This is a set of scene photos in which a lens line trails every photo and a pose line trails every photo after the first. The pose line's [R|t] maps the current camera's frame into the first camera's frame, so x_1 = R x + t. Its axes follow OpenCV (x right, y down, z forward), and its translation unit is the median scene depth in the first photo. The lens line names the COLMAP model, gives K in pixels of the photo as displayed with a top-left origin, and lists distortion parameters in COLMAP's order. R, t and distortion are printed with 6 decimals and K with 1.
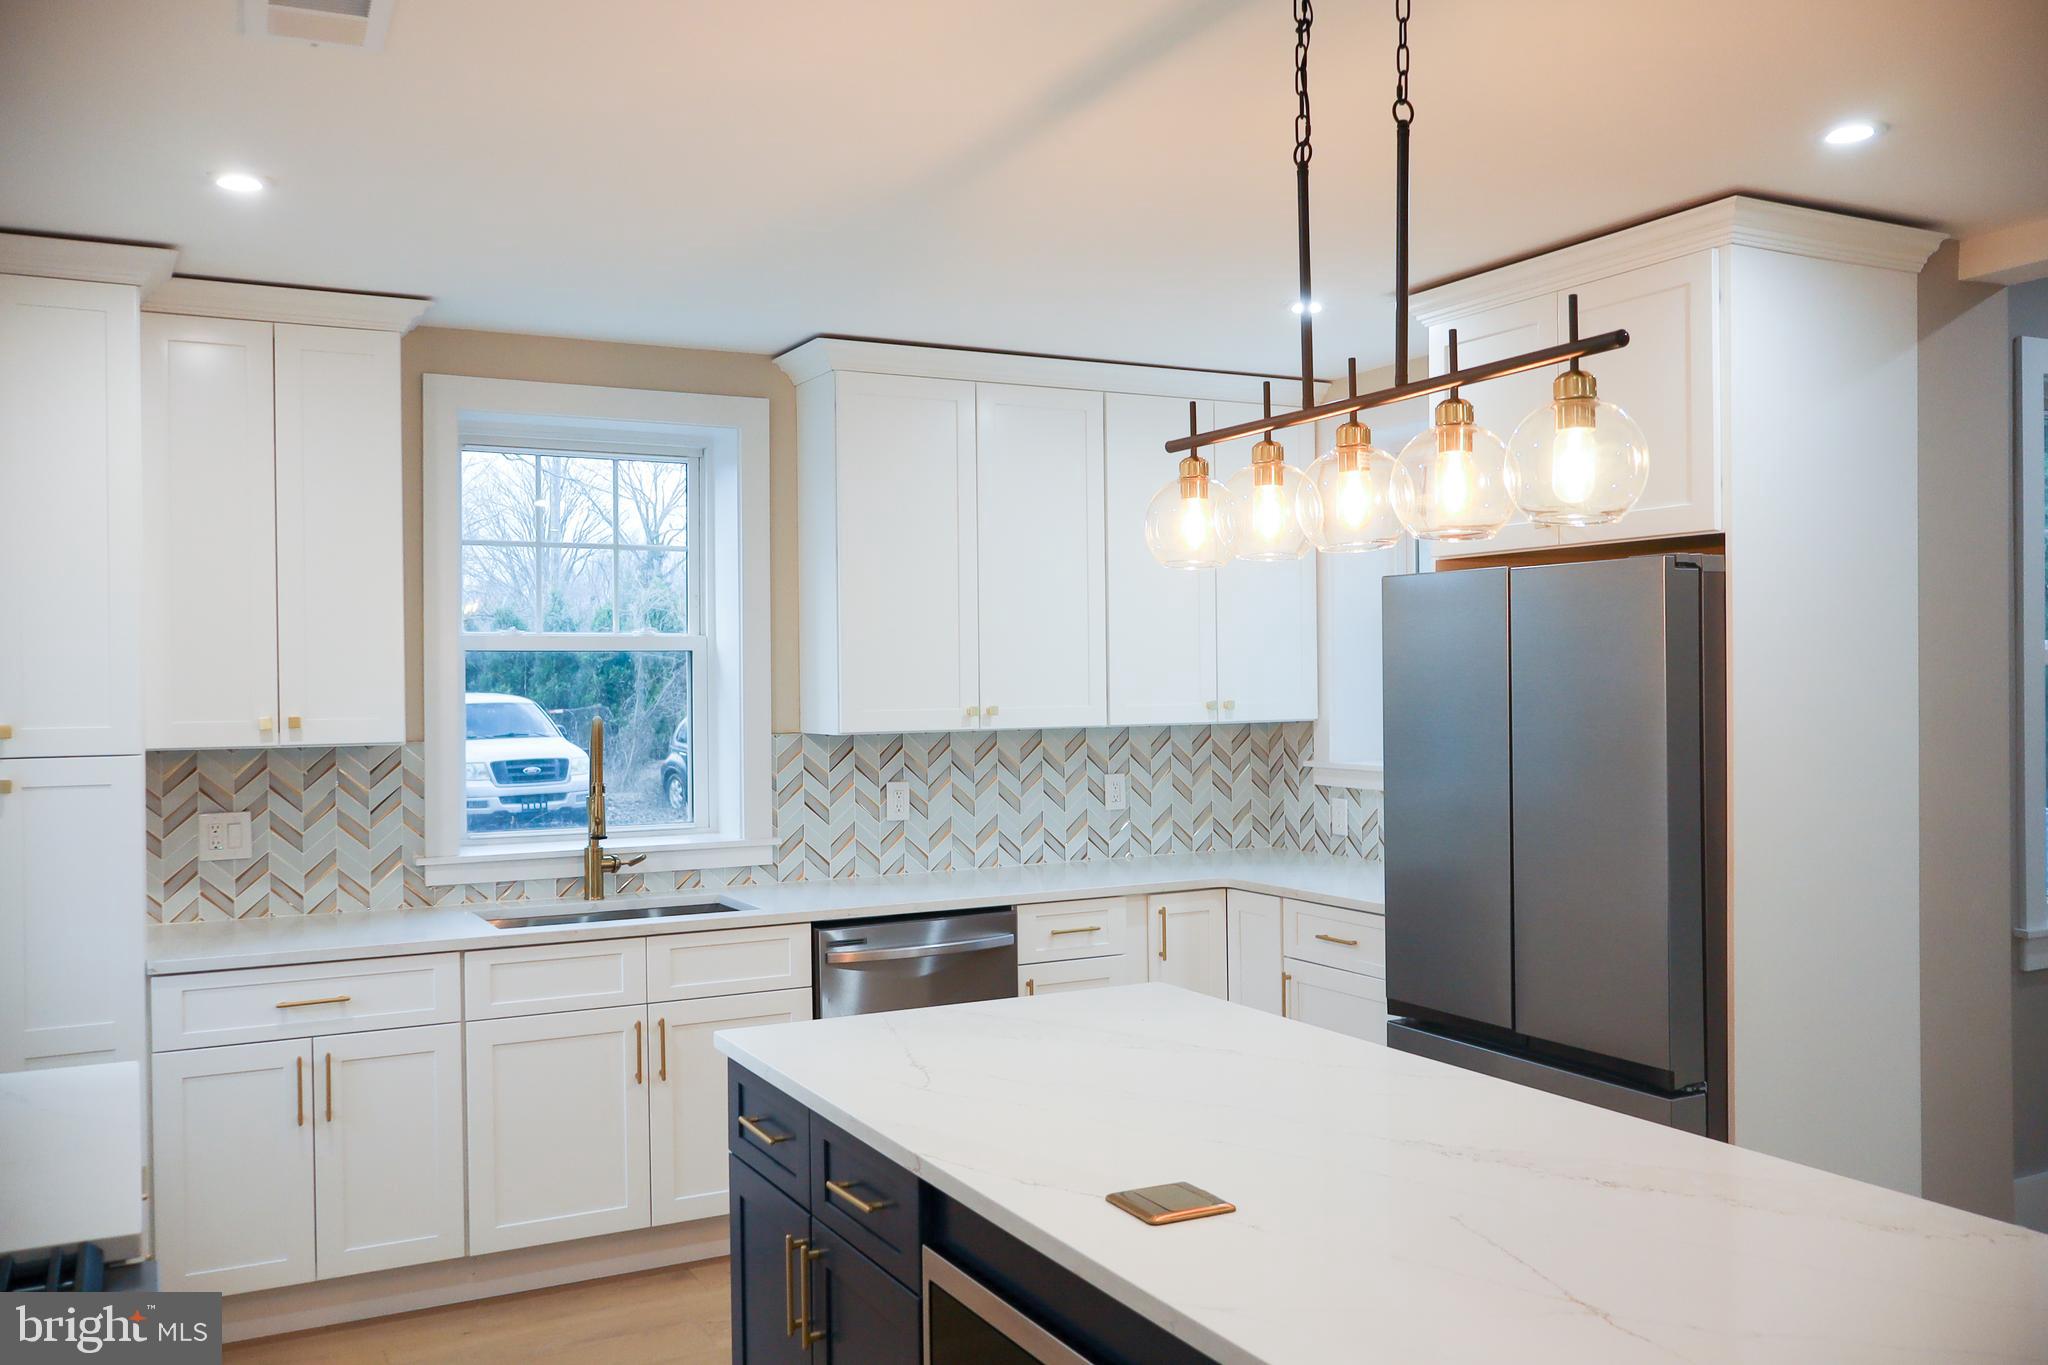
lens RADIAL K [[1711.4, 0, 1025.8], [0, 1711.4, 678.0], [0, 0, 1]] dist [0.003385, 0.003709]
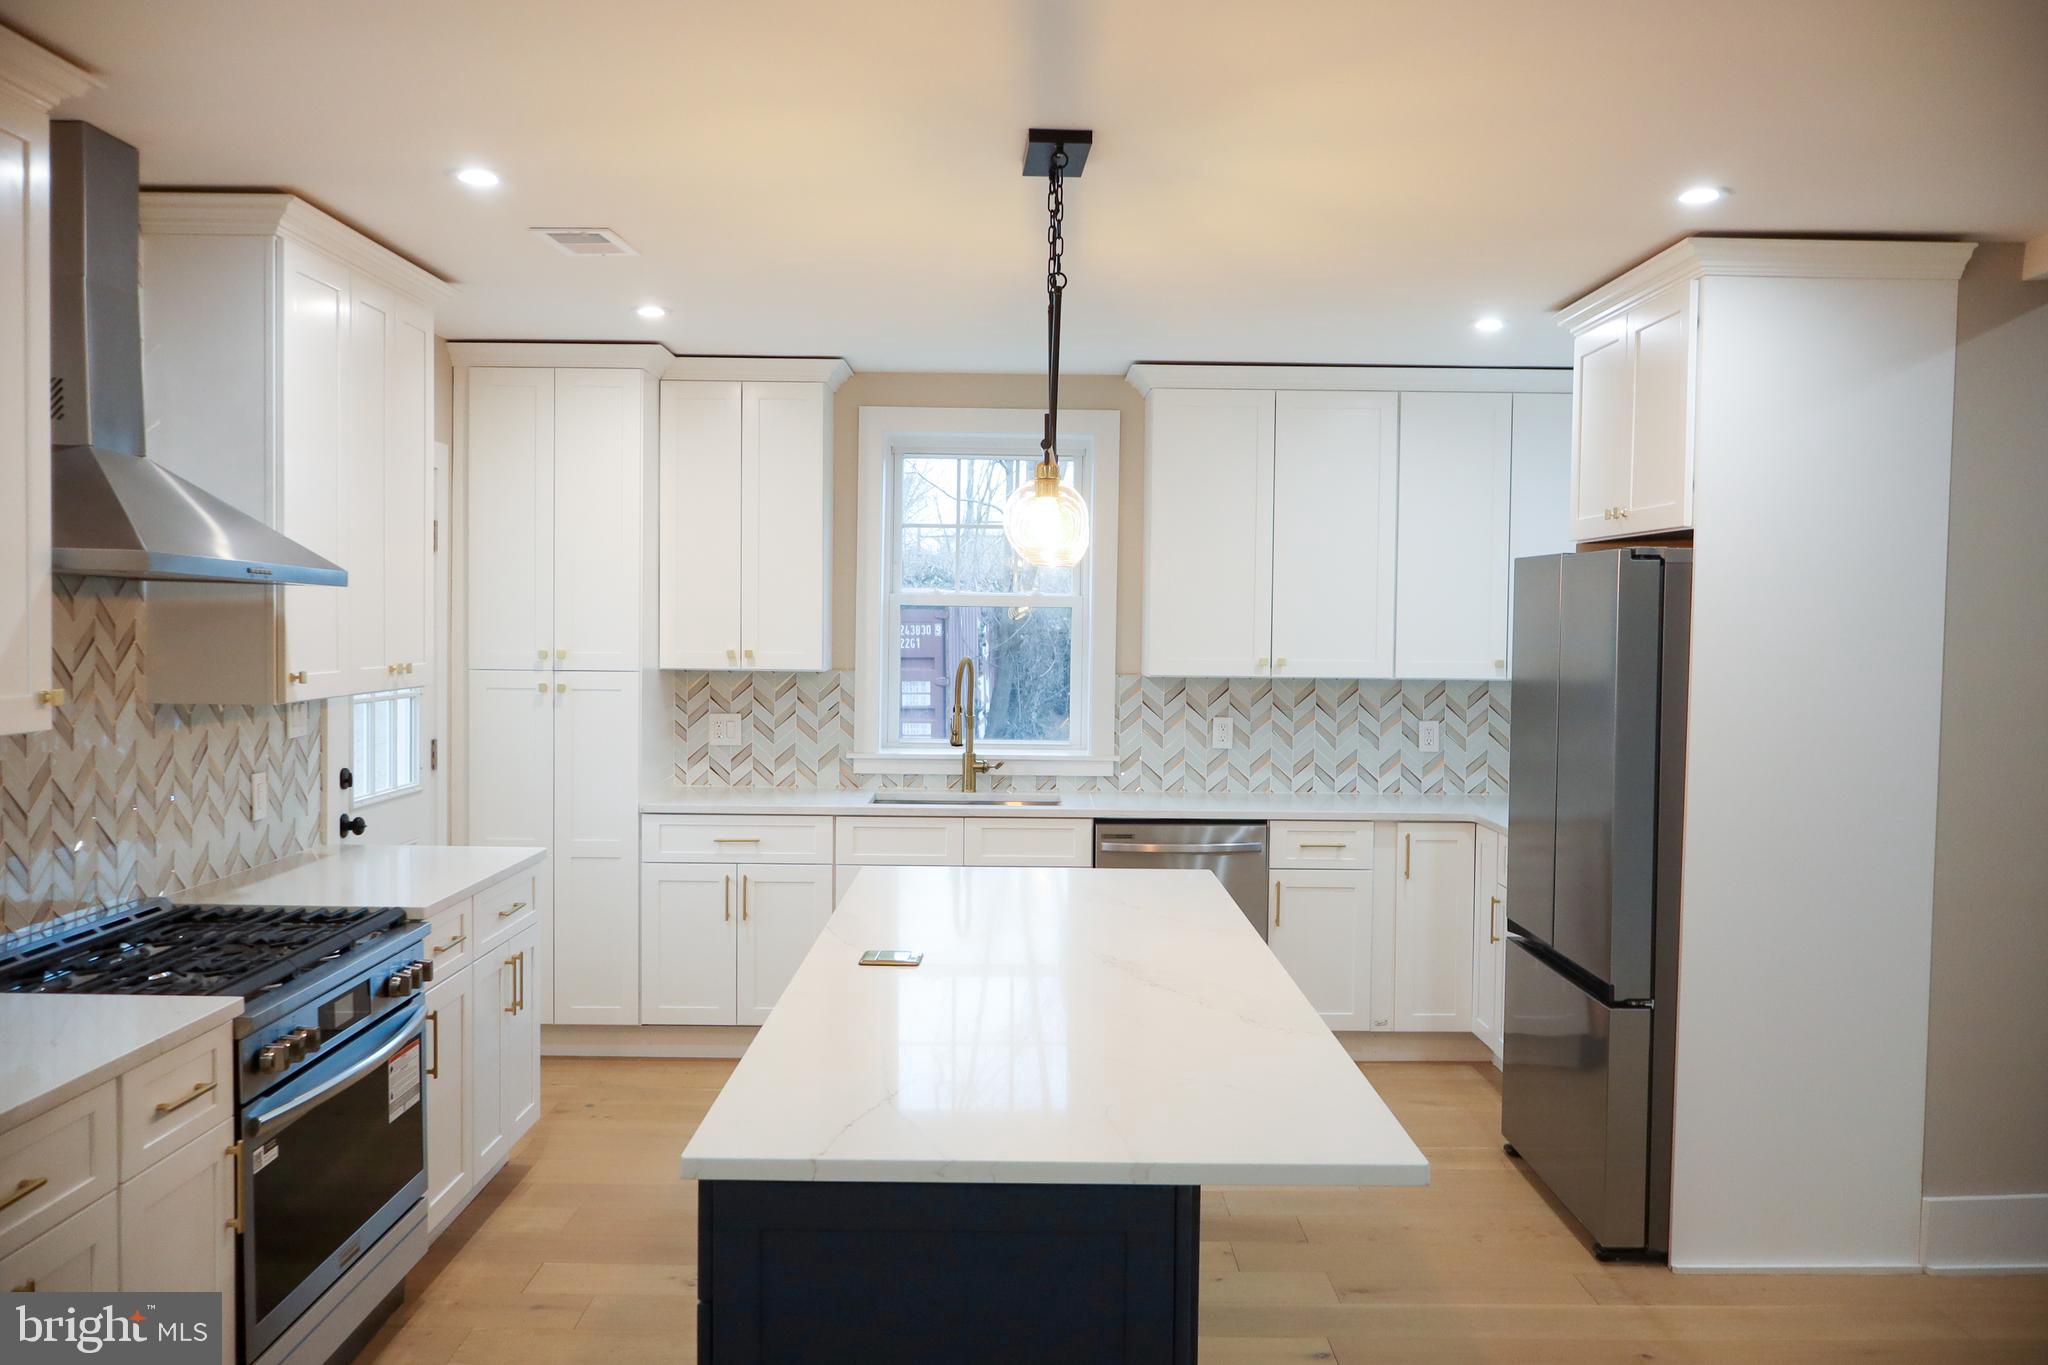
lens RADIAL K [[1711.4, 0, 1025.2], [0, 1711.4, 683.2], [0, 0, 1]] dist [0.003385, 0.003709]
pose [[0.885224, 0.039441, -0.463490, 0.419178], [-0.021334, 0.998793, 0.044246, -0.017324], [0.464675, -0.029280, 0.884997, -0.175308]]
